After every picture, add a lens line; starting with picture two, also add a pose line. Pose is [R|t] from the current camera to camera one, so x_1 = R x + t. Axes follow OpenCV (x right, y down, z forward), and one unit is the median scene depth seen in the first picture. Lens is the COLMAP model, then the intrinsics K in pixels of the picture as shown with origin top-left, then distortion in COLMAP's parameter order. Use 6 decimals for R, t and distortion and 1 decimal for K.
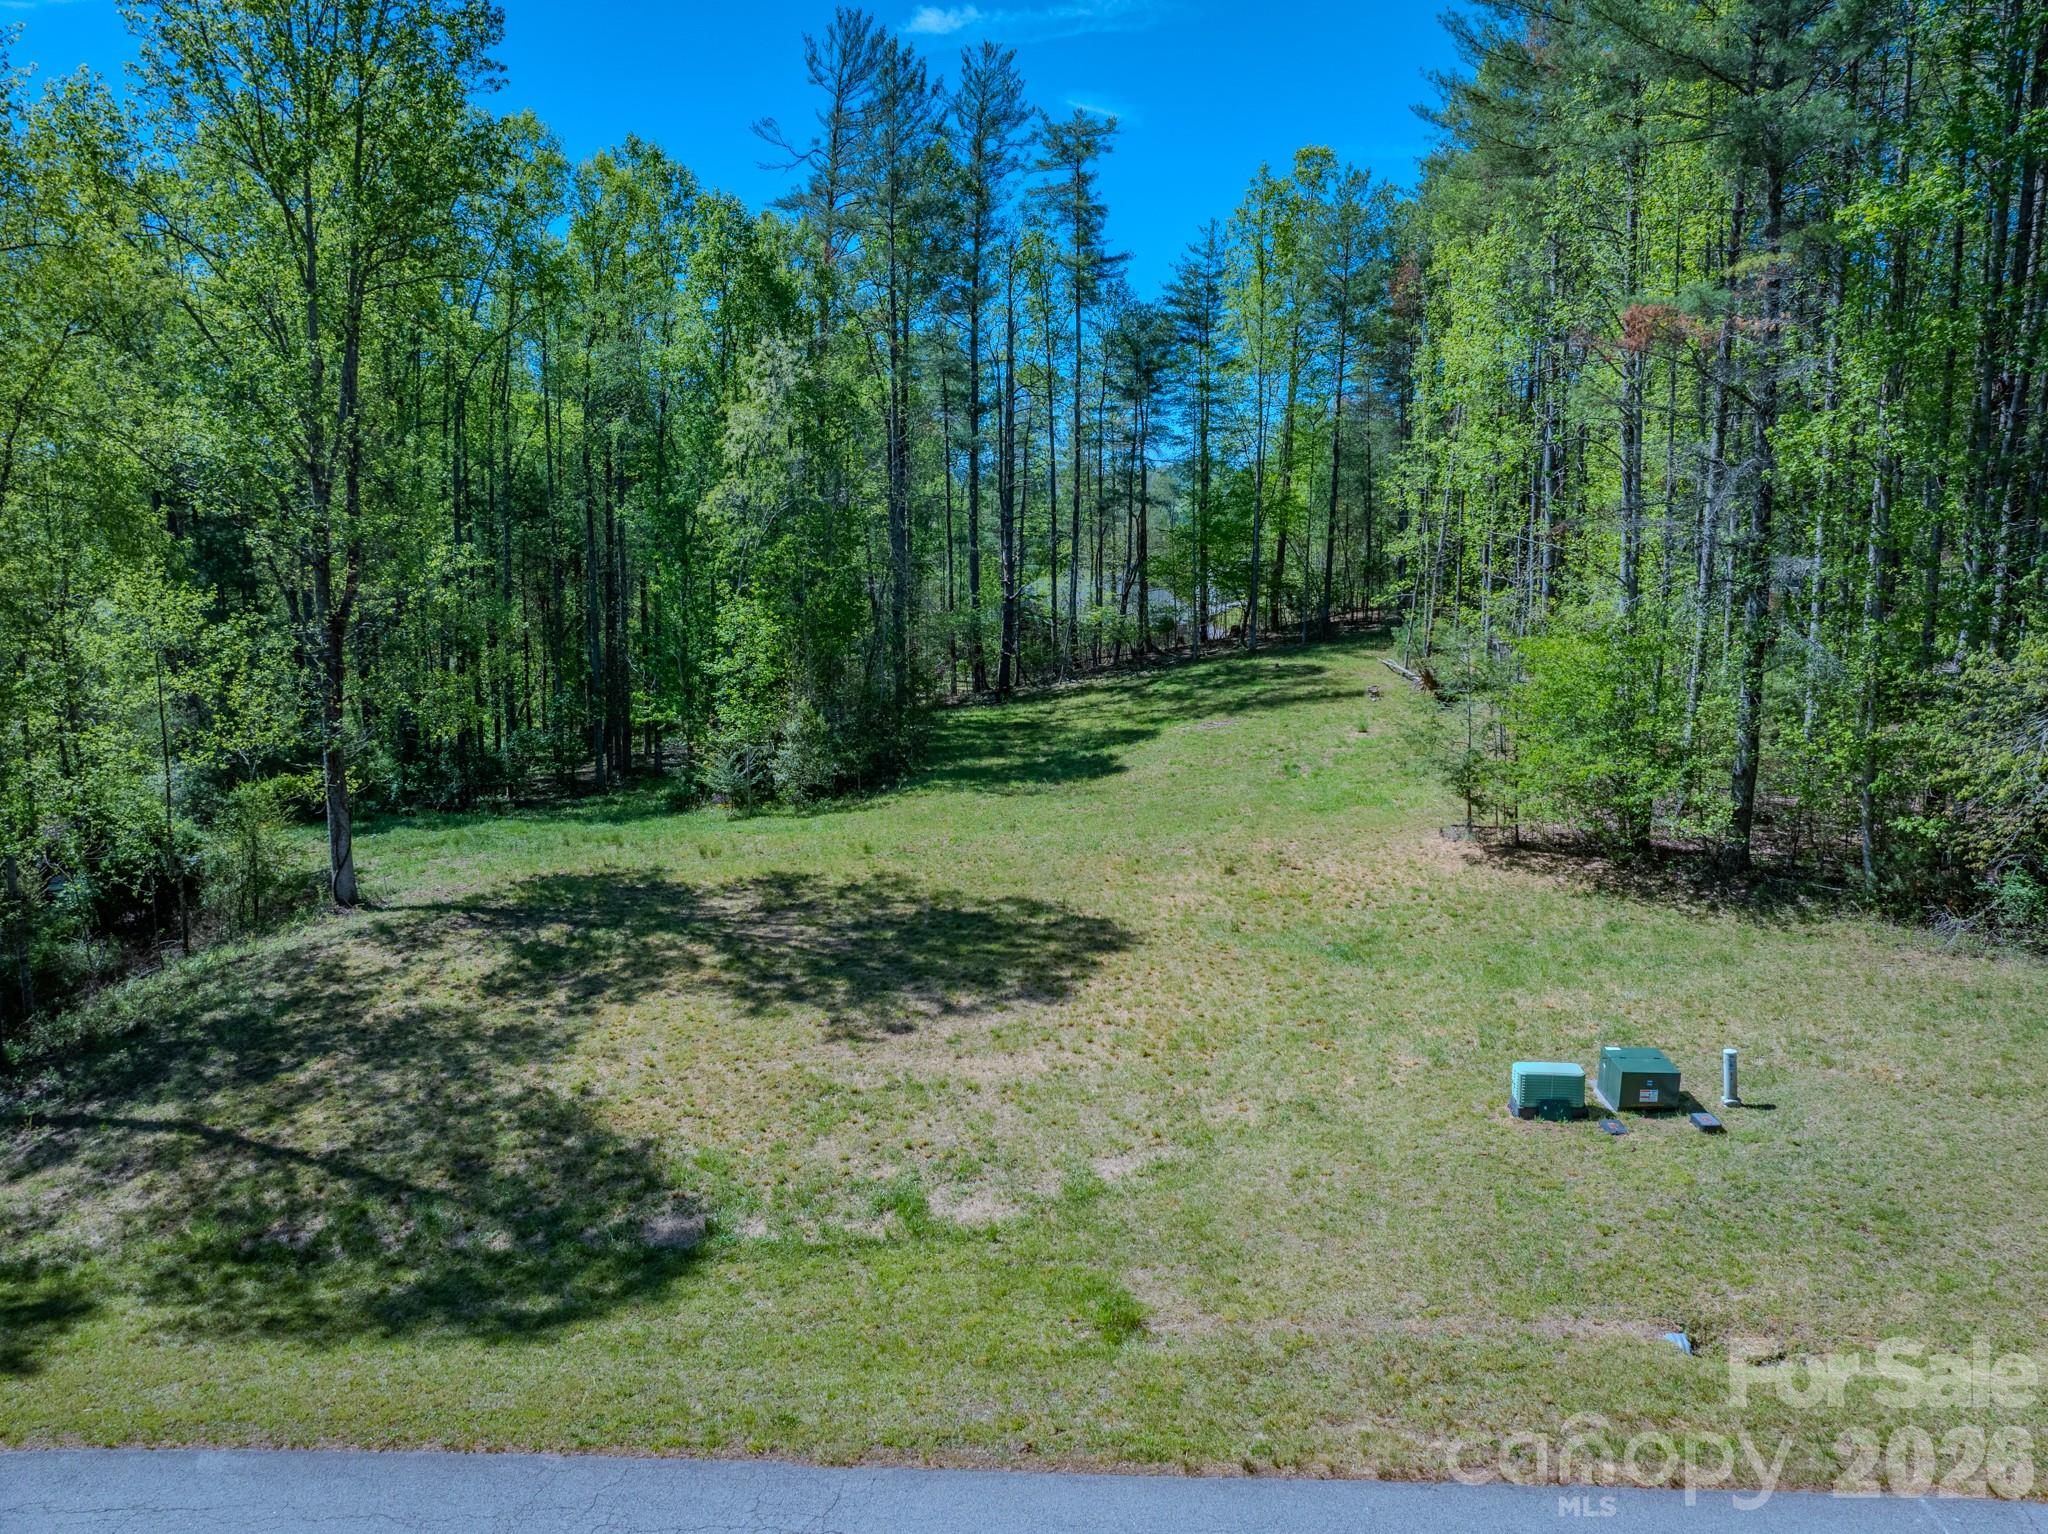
lens RADIAL K [[1455.0, 0, 1028.2], [0, 1455.0, 761.6], [0, 0, 1]] dist [-0.056179, 0.024988]
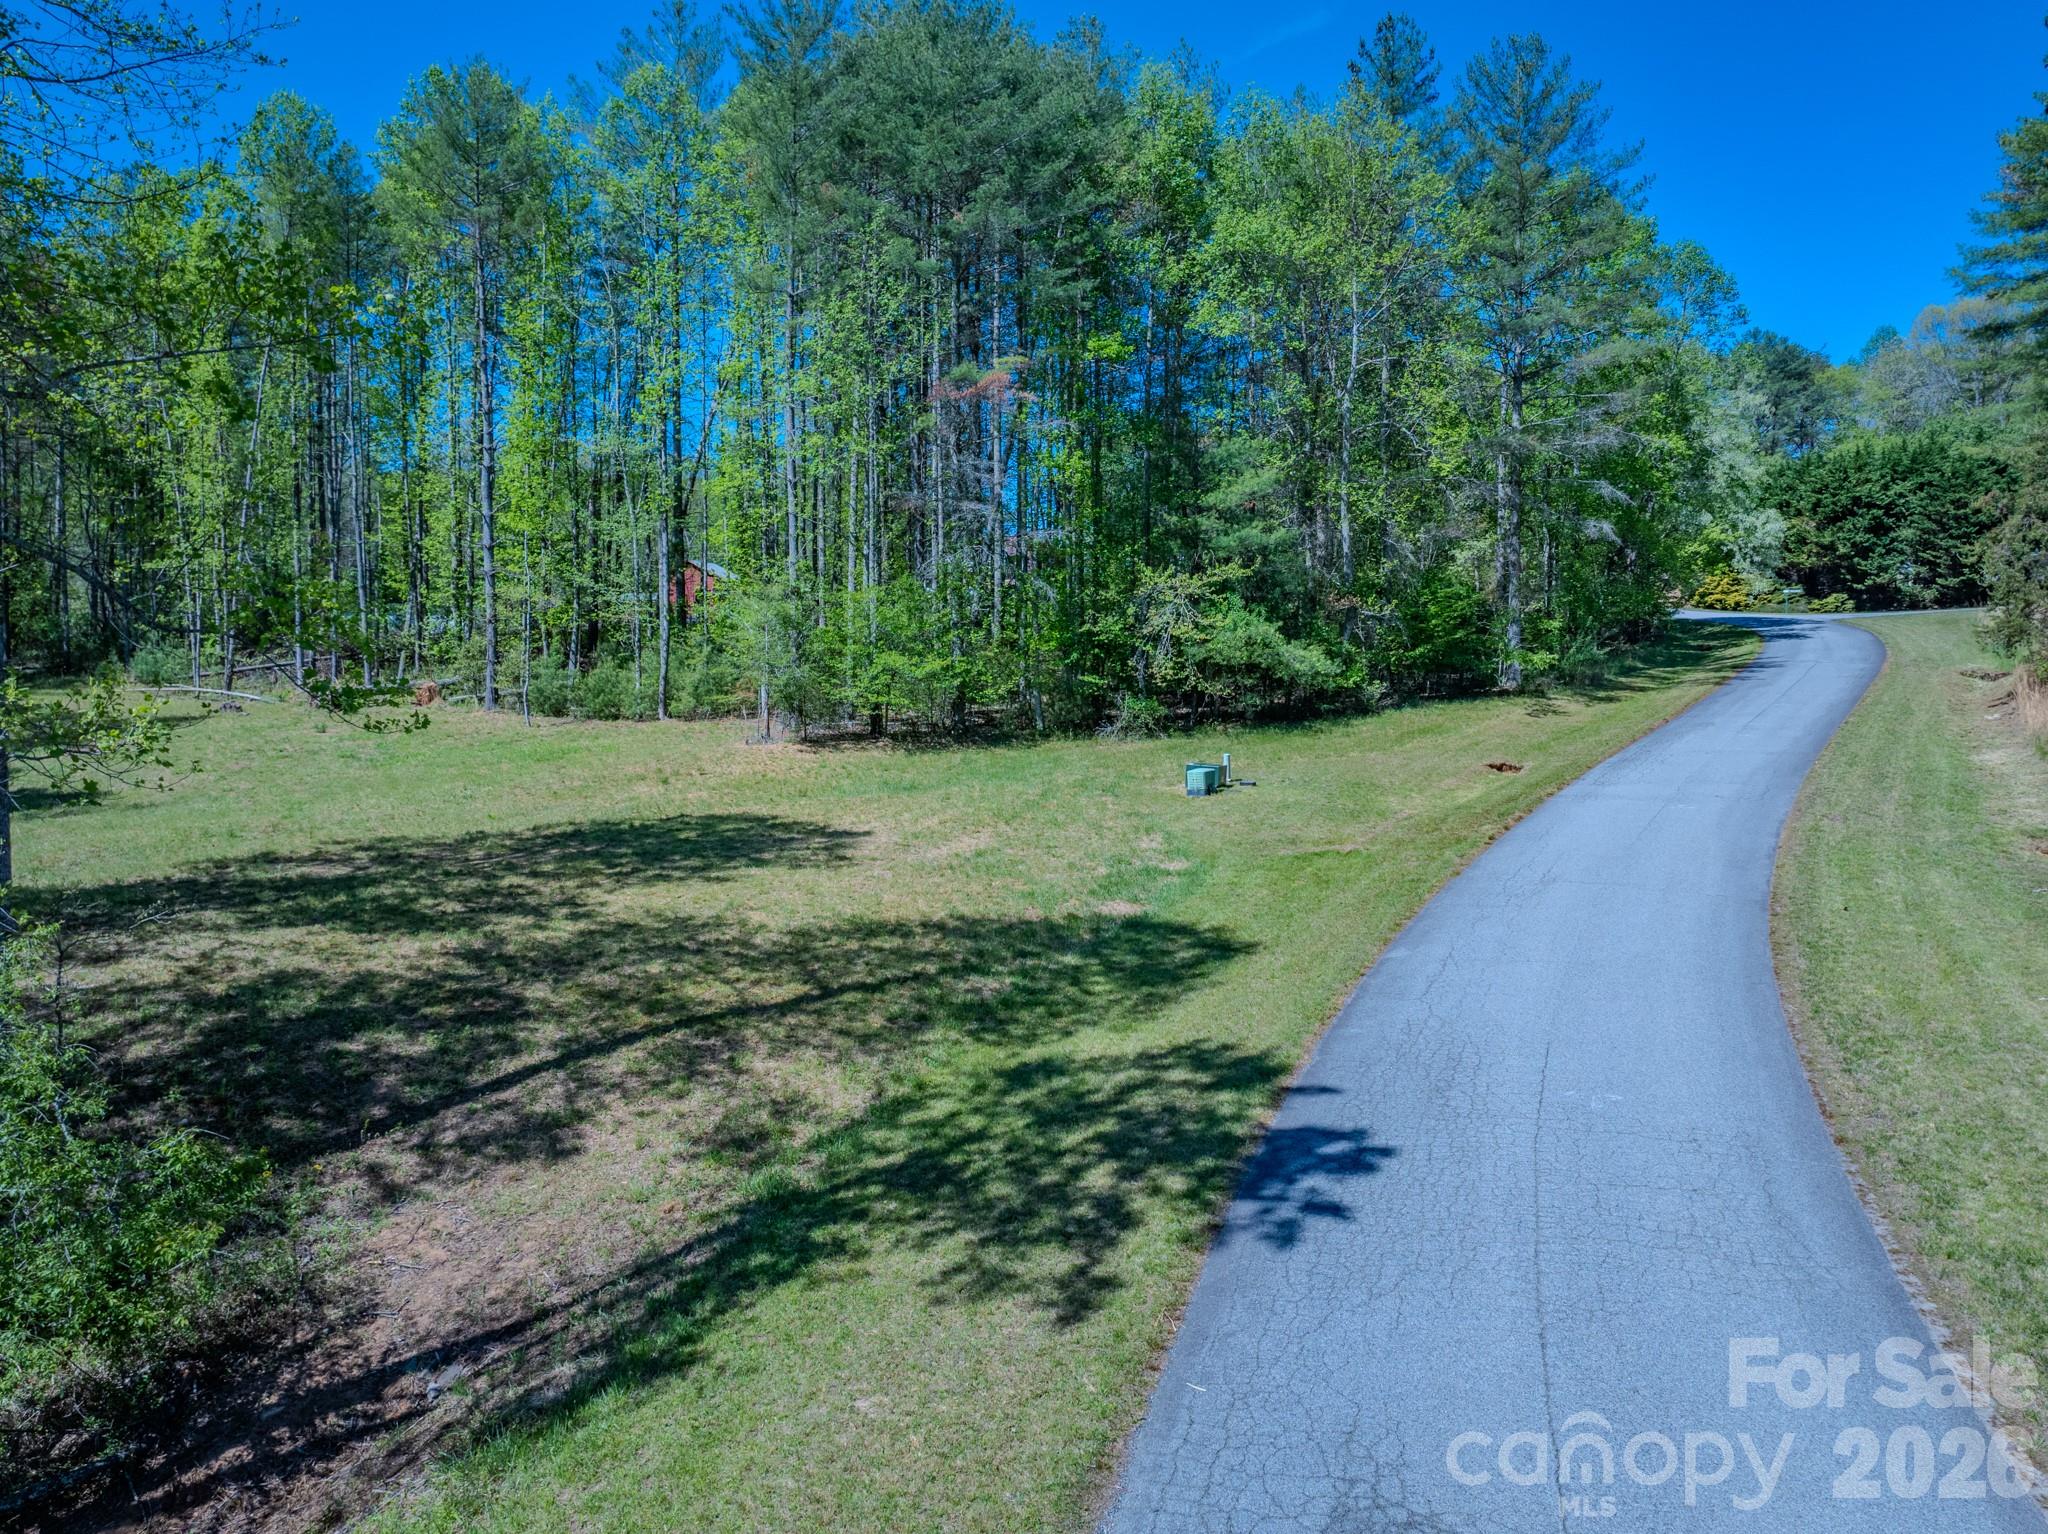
lens RADIAL K [[1497.0, 0, 1024.0], [0, 1497.0, 767.0], [0, 0, 1]] dist [0.027130, 0.000680]
pose [[0.356214, -0.078386, 0.931111, -0.909923], [0.138687, 0.989873, 0.030275, 0.070950], [-0.924055, 0.118348, 0.363478, 0.303660]]
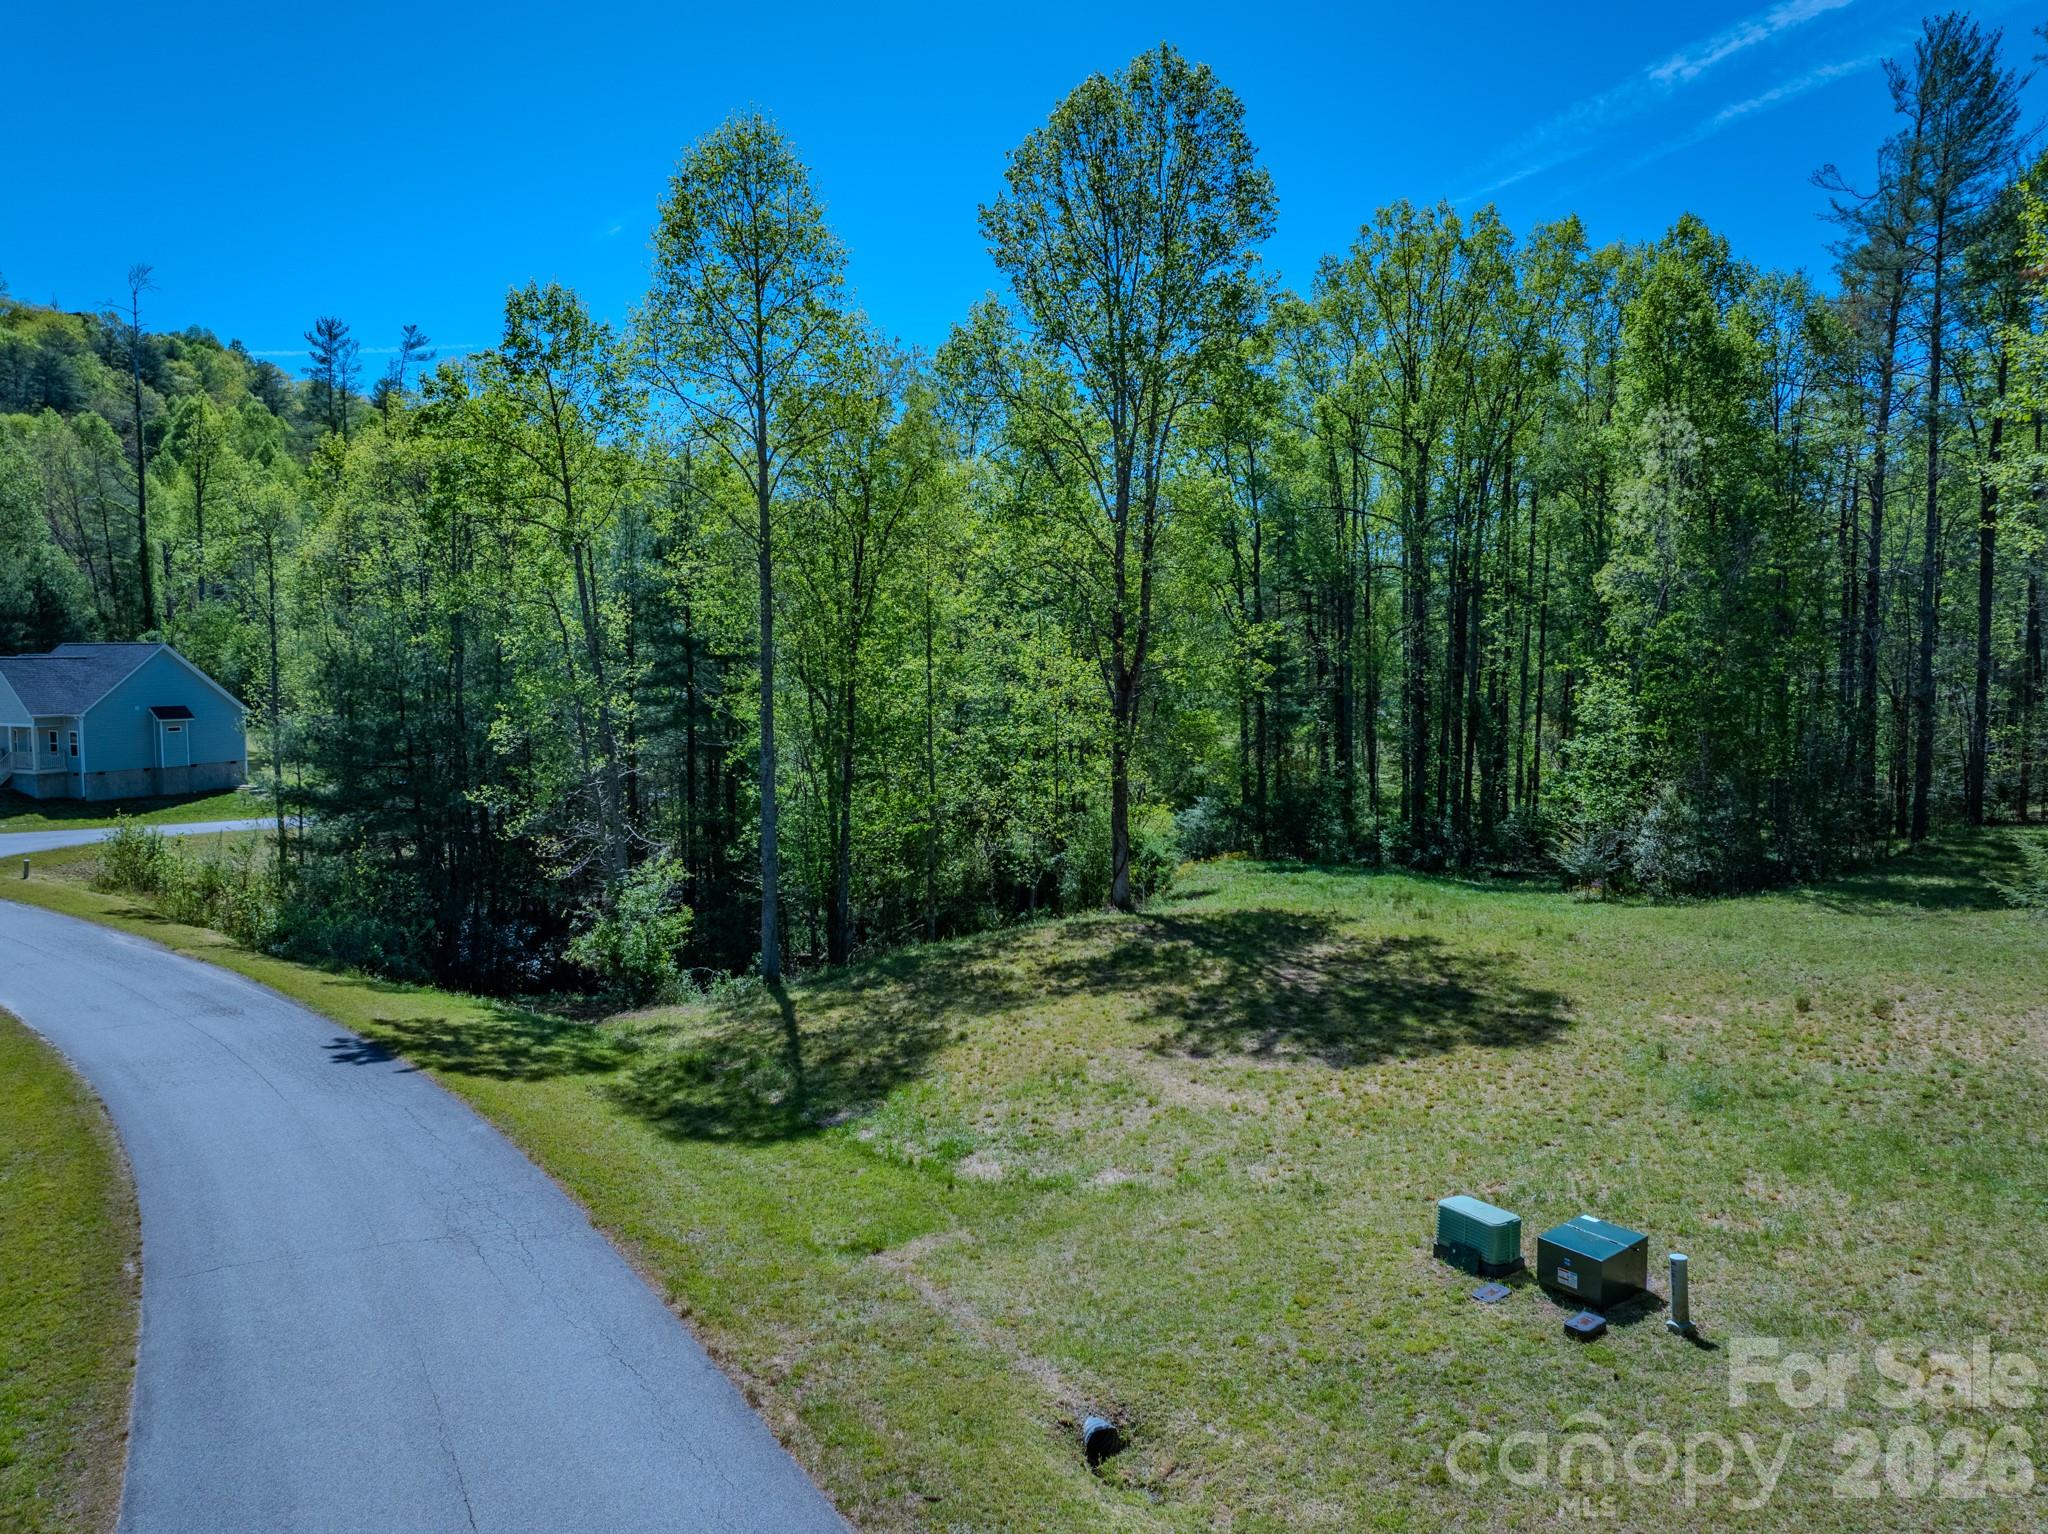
lens RADIAL K [[1443.9, 0, 1024.0], [0, 1443.9, 767.0], [0, 0, 1]] dist [-0.033103, -0.004387]
pose [[0.627864, 0.063994, -0.775688, 0.495039], [-0.108609, 0.994067, -0.005901, -0.006301], [0.770708, 0.087952, 0.631089, 0.146474]]
